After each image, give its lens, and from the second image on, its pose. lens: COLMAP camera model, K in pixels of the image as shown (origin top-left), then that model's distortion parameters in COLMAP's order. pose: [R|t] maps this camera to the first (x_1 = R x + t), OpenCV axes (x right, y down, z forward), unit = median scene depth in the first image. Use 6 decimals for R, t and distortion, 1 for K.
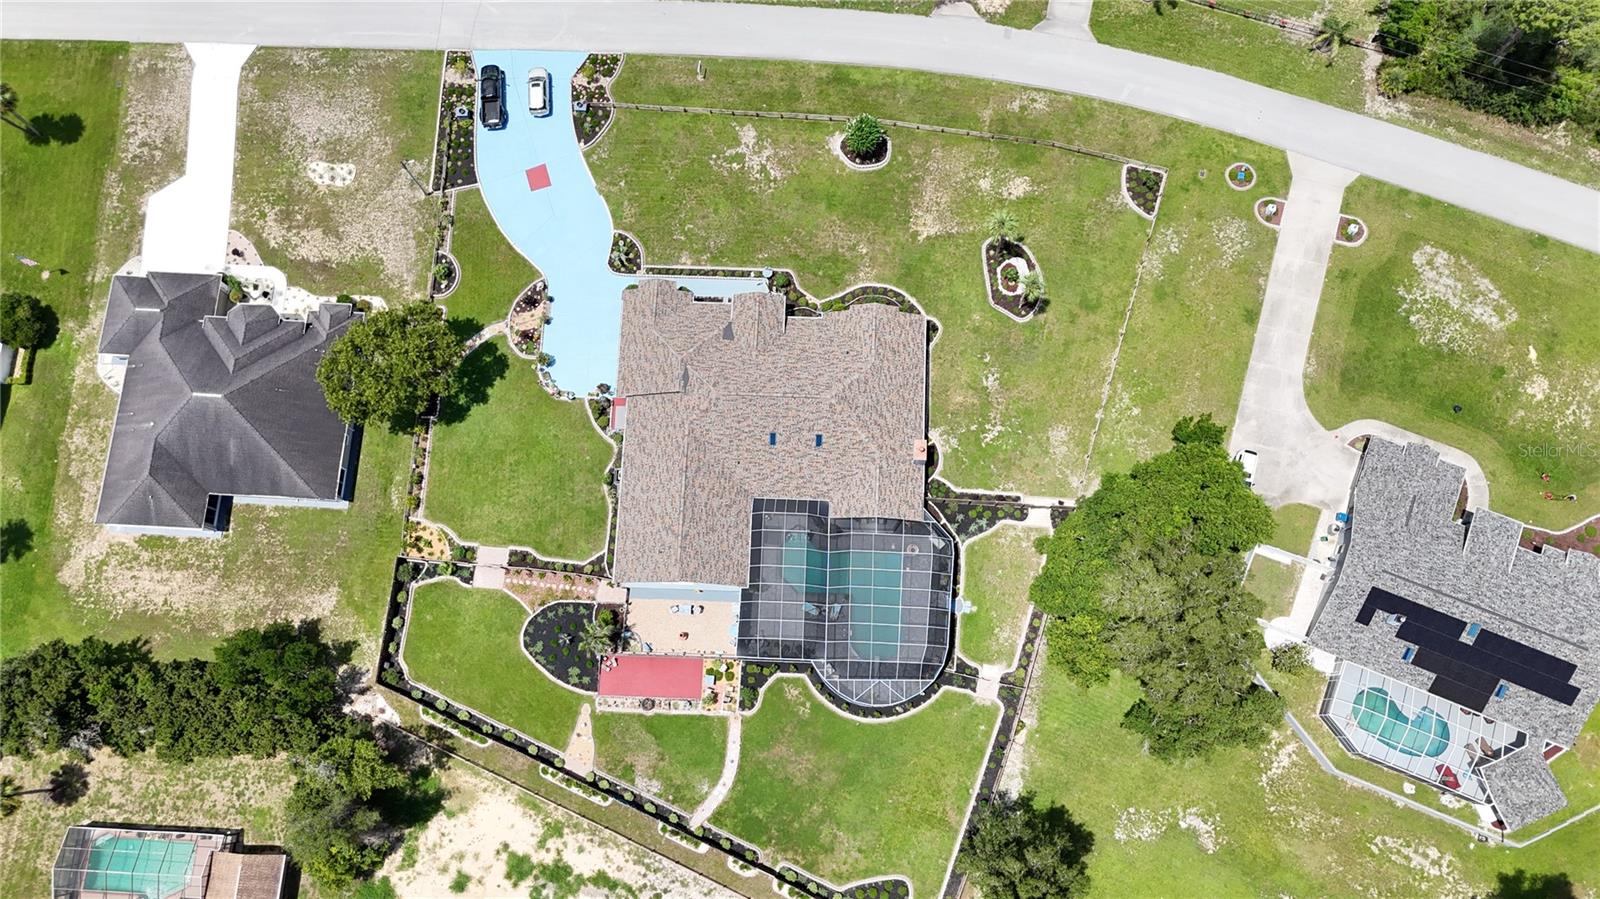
lens RADIAL K [[1177.8, 0, 785.9], [0, 1177.8, 460.9], [0, 0, 1]] dist [0.068482, -0.069485]
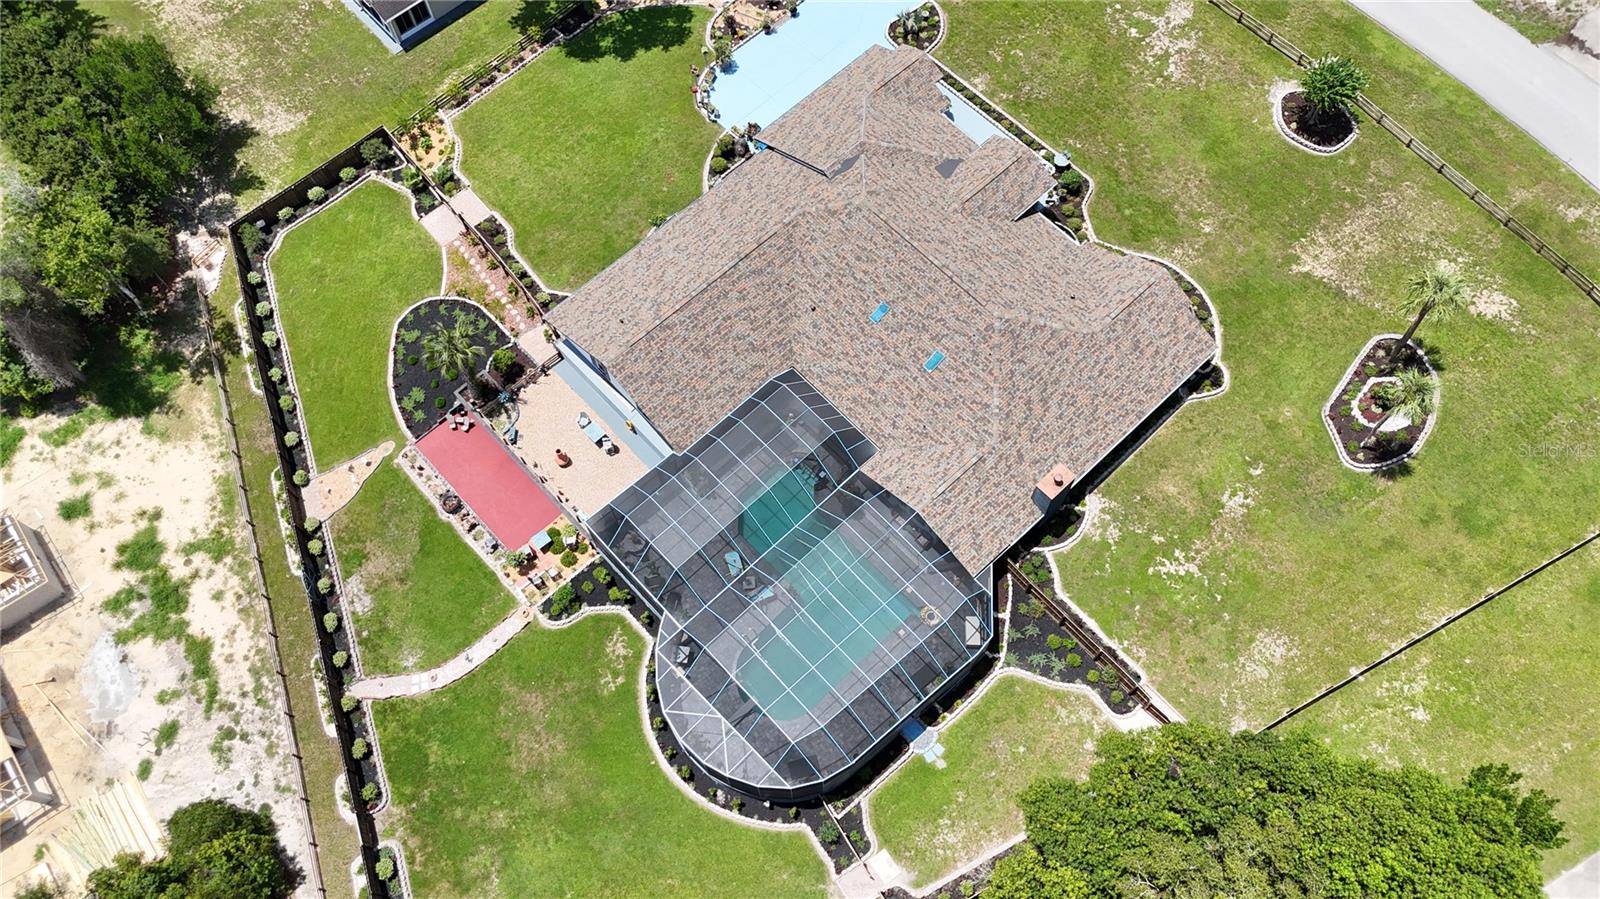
lens RADIAL K [[1177.8, 0, 790.1], [0, 1177.8, 447.0], [0, 0, 1]] dist [0.068482, -0.069485]
pose [[0.711992, 0.646348, -0.274412, 0.163613], [-0.684677, 0.725759, -0.067019, 0.101718], [0.155839, 0.235600, 0.959274, 0.411769]]
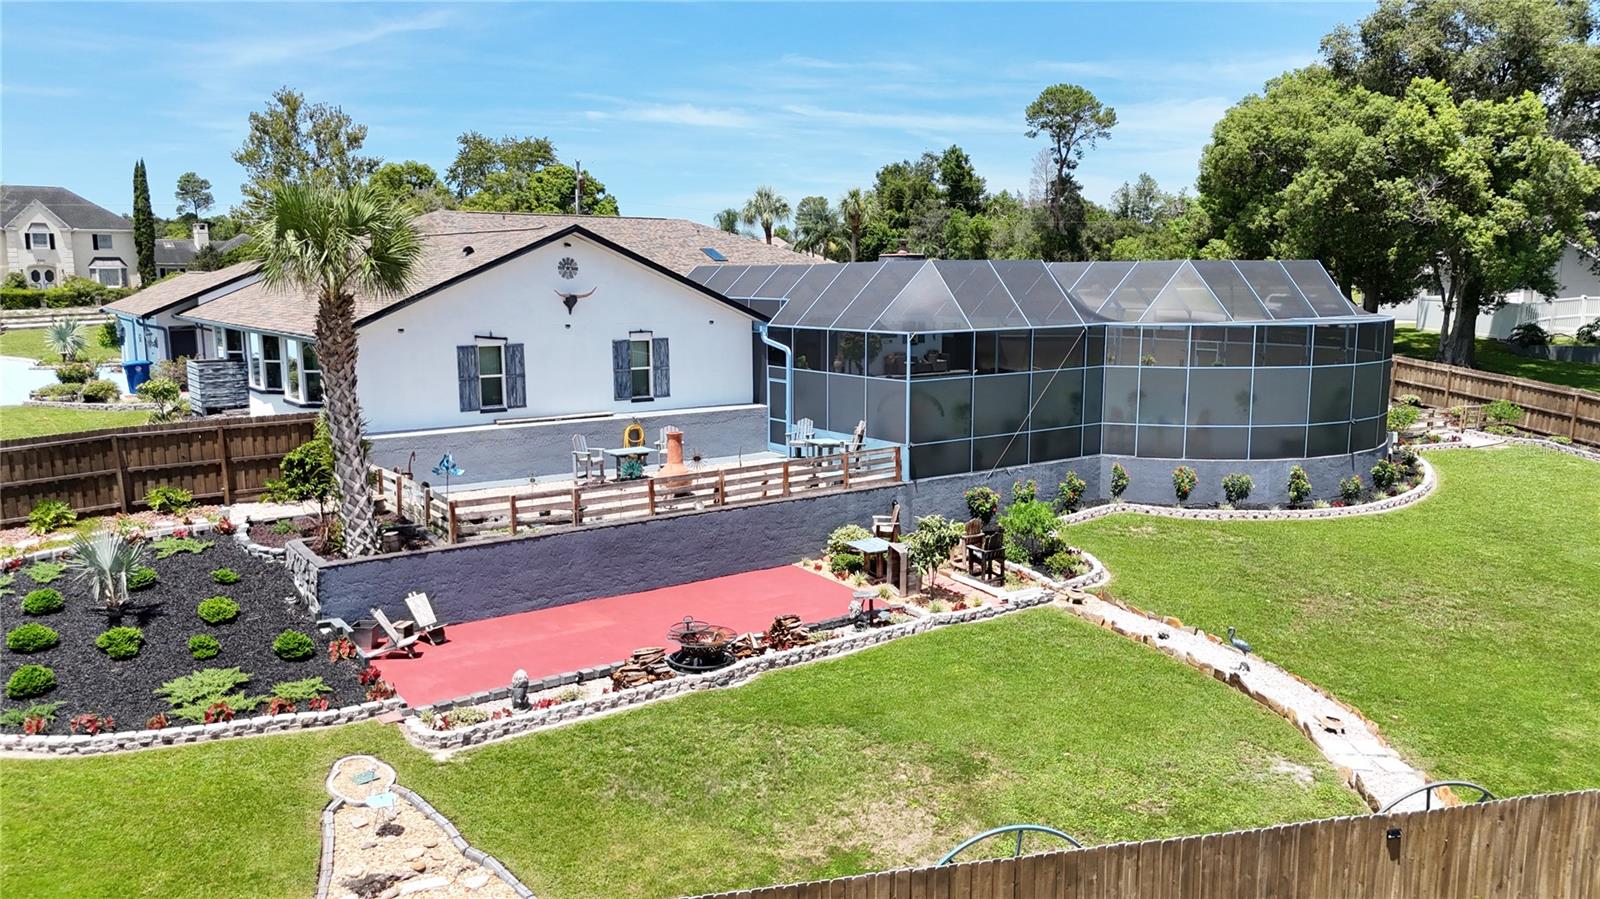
lens RADIAL K [[1177.8, 0, 800.1], [0, 1177.8, 458.8], [0, 0, 1]] dist [0.068482, -0.069485]
pose [[0.785509, -0.065272, 0.615398, -0.212428], [0.596351, 0.345538, -0.724547, 0.332492], [-0.165351, 0.936132, 0.310348, 0.903882]]
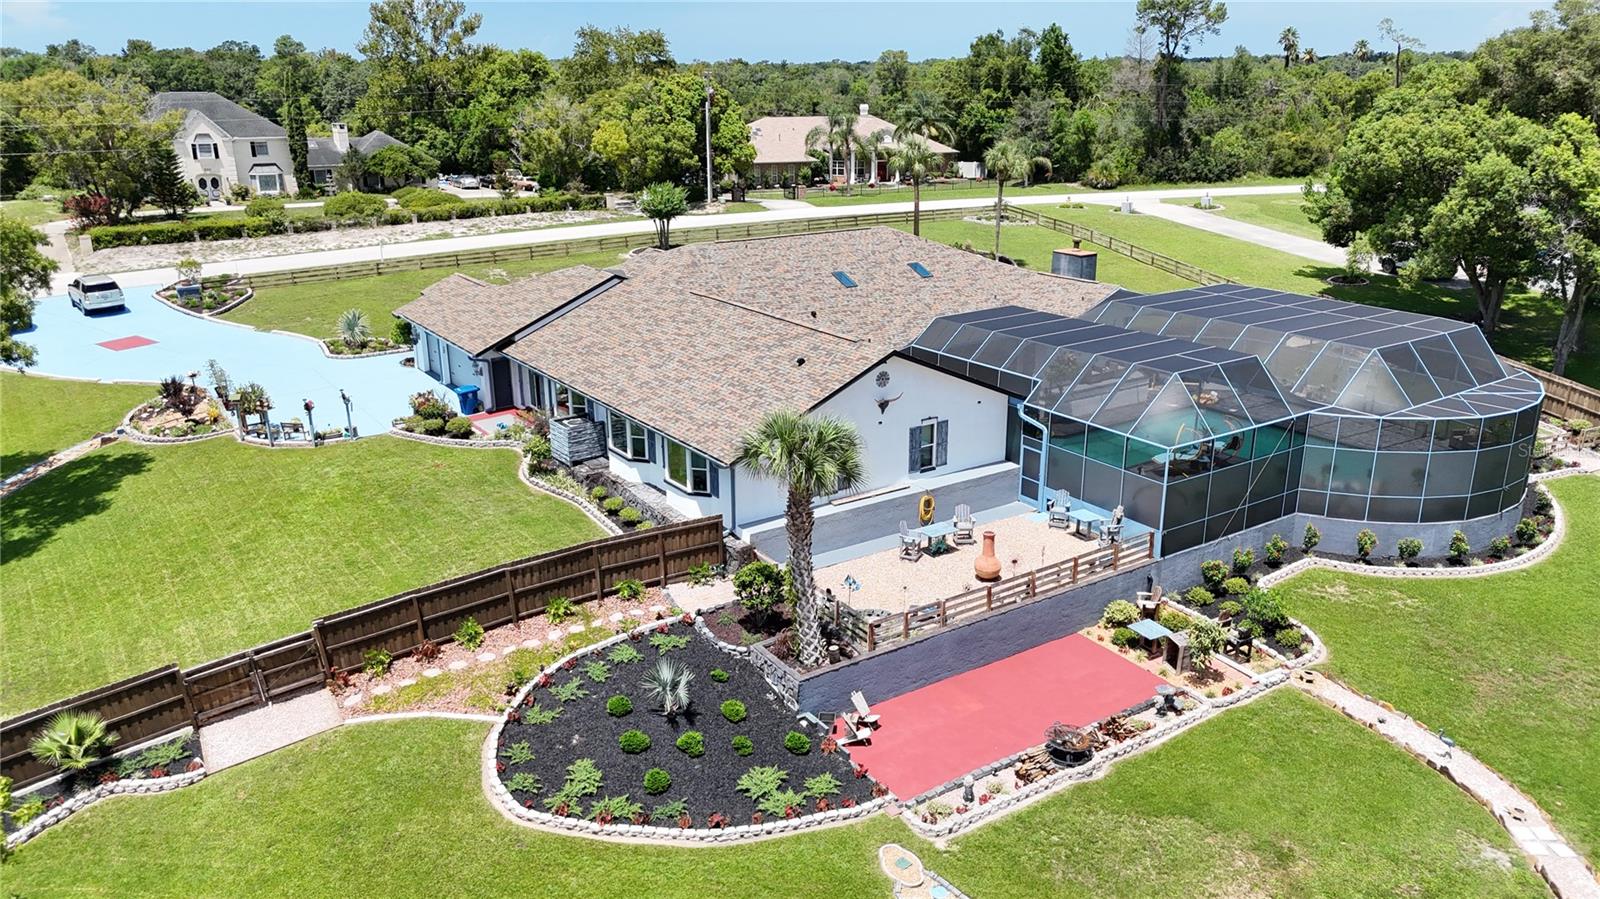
lens RADIAL K [[1177.8, 0, 794.1], [0, 1177.8, 451.6], [0, 0, 1]] dist [0.068482, -0.069485]
pose [[0.803363, -0.155390, 0.574858, -0.303143], [0.573928, 0.459462, -0.677865, 0.315574], [-0.158792, 0.874499, 0.458297, 0.823449]]
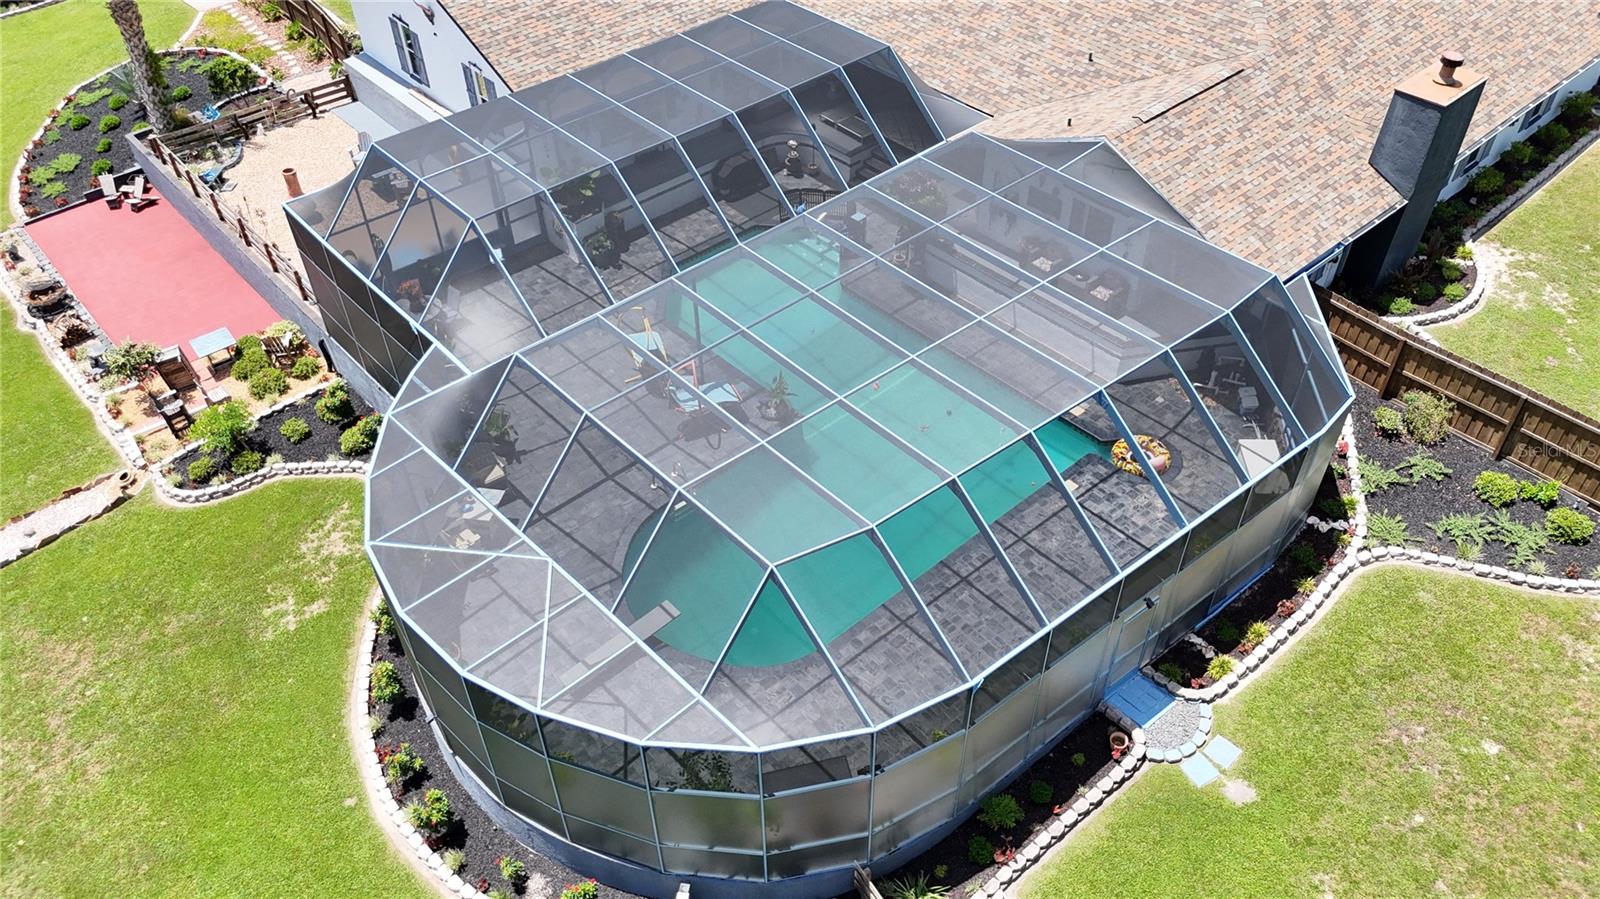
lens RADIAL K [[1177.8, 0, 795.9], [0, 1177.8, 453.9], [0, 0, 1]] dist [0.068482, -0.069485]
pose [[0.697427, 0.506674, -0.506830, 0.175913], [-0.700172, 0.632546, -0.331127, 0.196364], [0.152820, 0.585805, 0.795914, 0.808420]]
